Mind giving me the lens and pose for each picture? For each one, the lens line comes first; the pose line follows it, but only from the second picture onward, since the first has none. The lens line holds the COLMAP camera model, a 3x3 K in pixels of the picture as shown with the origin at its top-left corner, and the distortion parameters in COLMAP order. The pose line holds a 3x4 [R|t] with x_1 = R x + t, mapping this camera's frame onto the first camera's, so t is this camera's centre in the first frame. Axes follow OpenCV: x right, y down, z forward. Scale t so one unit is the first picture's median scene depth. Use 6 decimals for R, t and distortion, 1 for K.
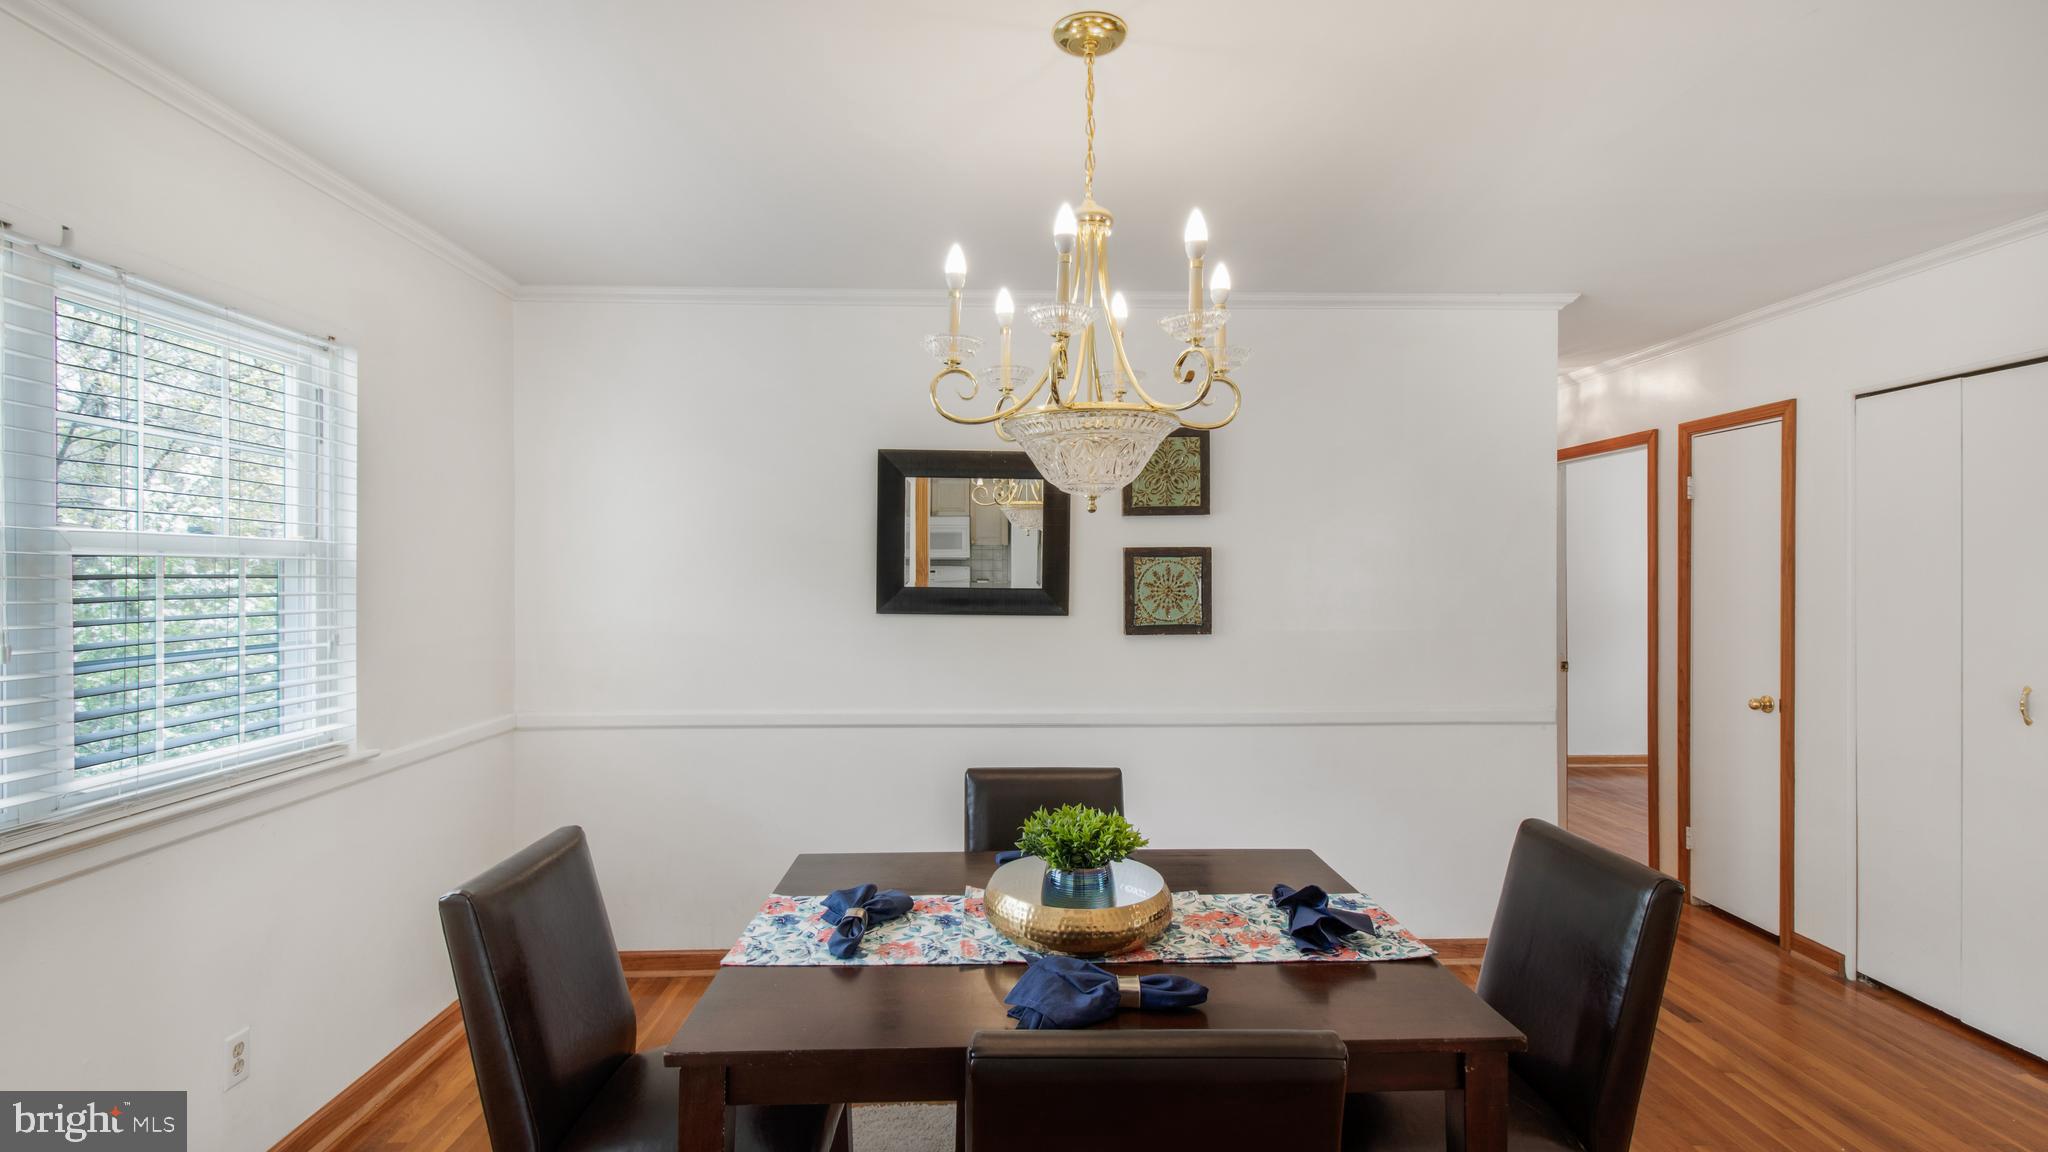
lens RADIAL K [[942.5, 0, 1027.2], [0, 942.5, 574.1], [0, 0, 1]] dist [0.016671, -0.001381]
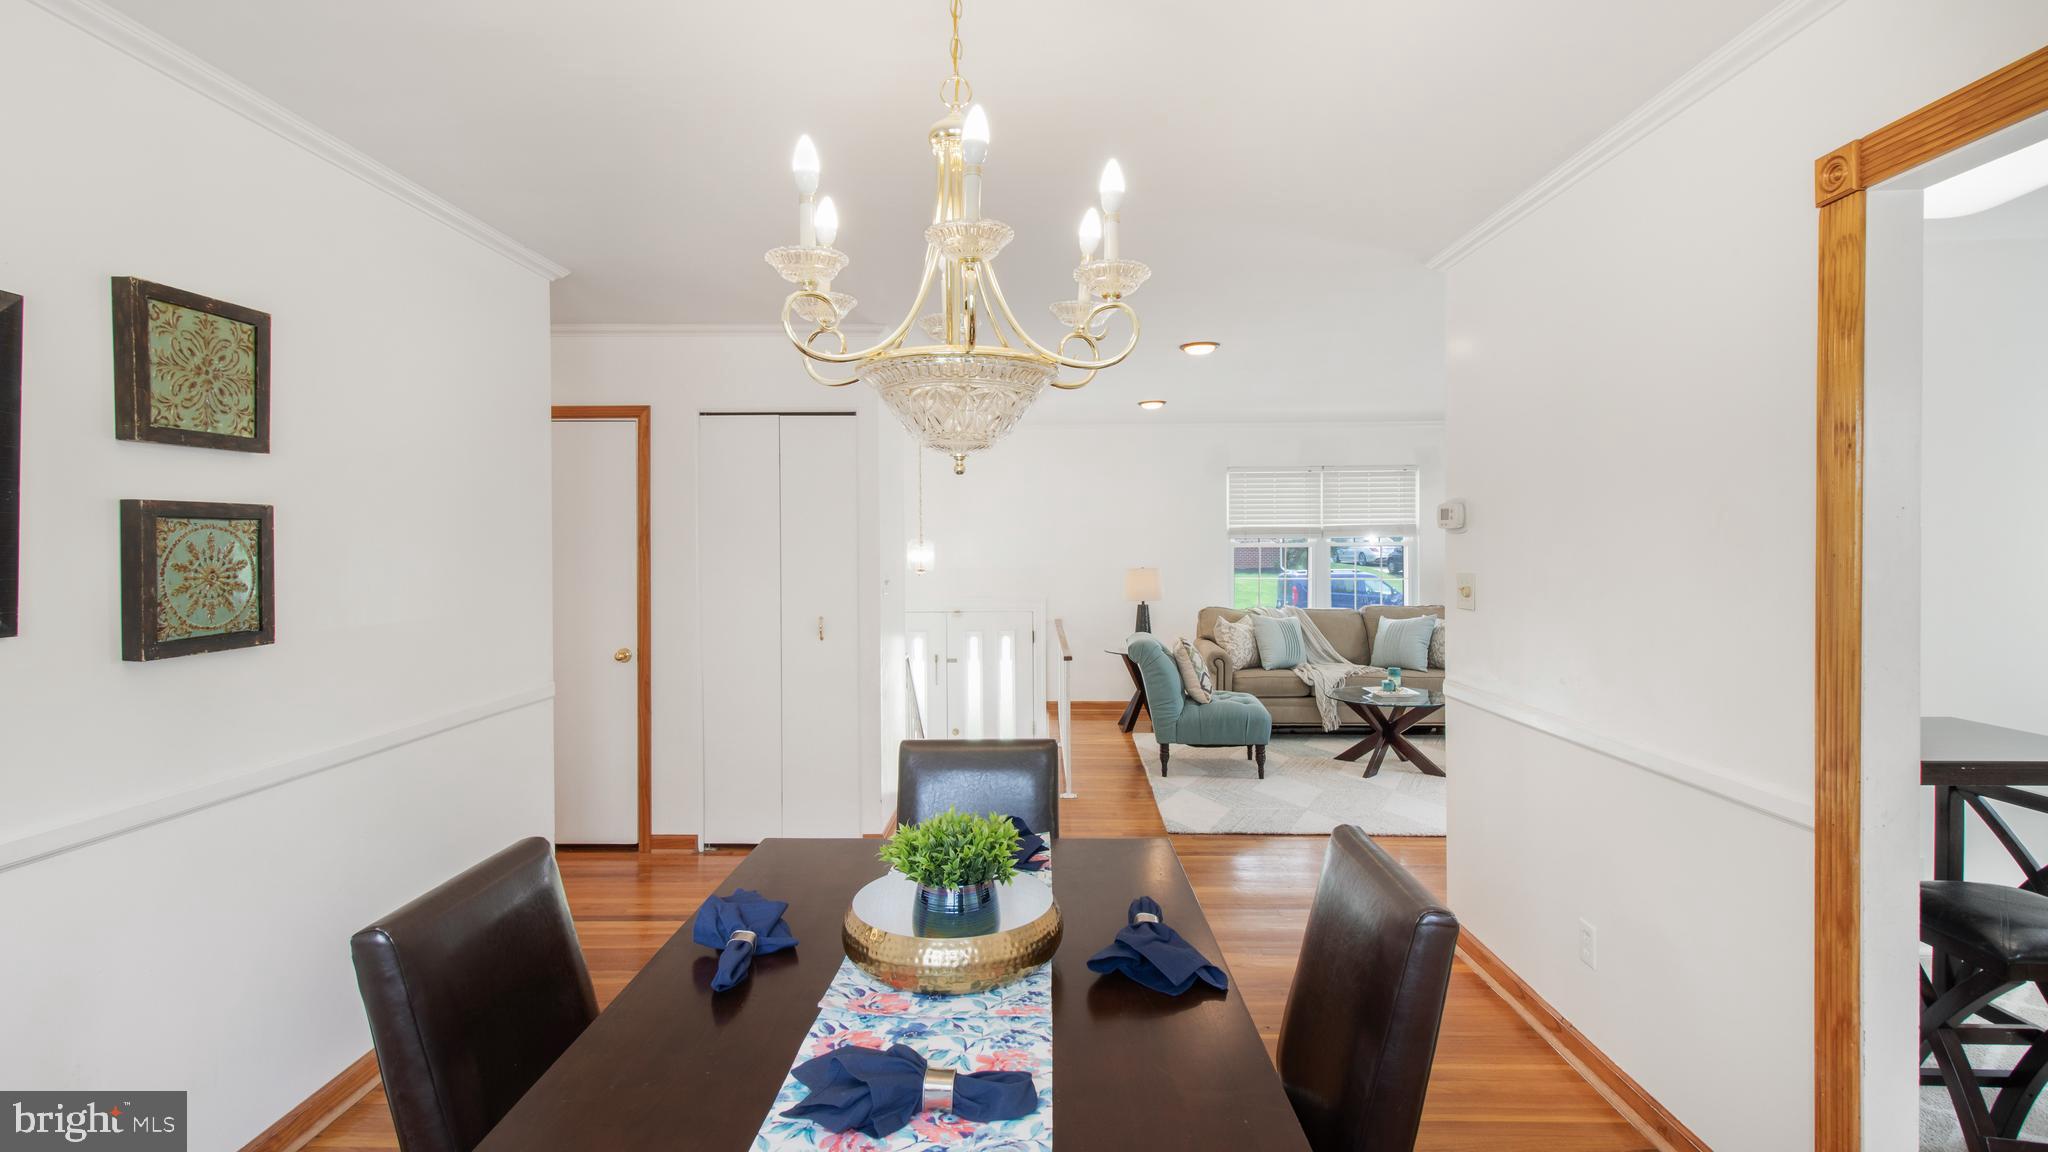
lens RADIAL K [[942.5, 0, 1033.4], [0, 942.5, 558.6], [0, 0, 1]] dist [0.016671, -0.001381]
pose [[0.045109, -0.013659, 0.998889, -0.418026], [0.003469, 0.999903, 0.013517, -0.000050], [-0.998976, 0.002856, 0.045152, 0.462581]]
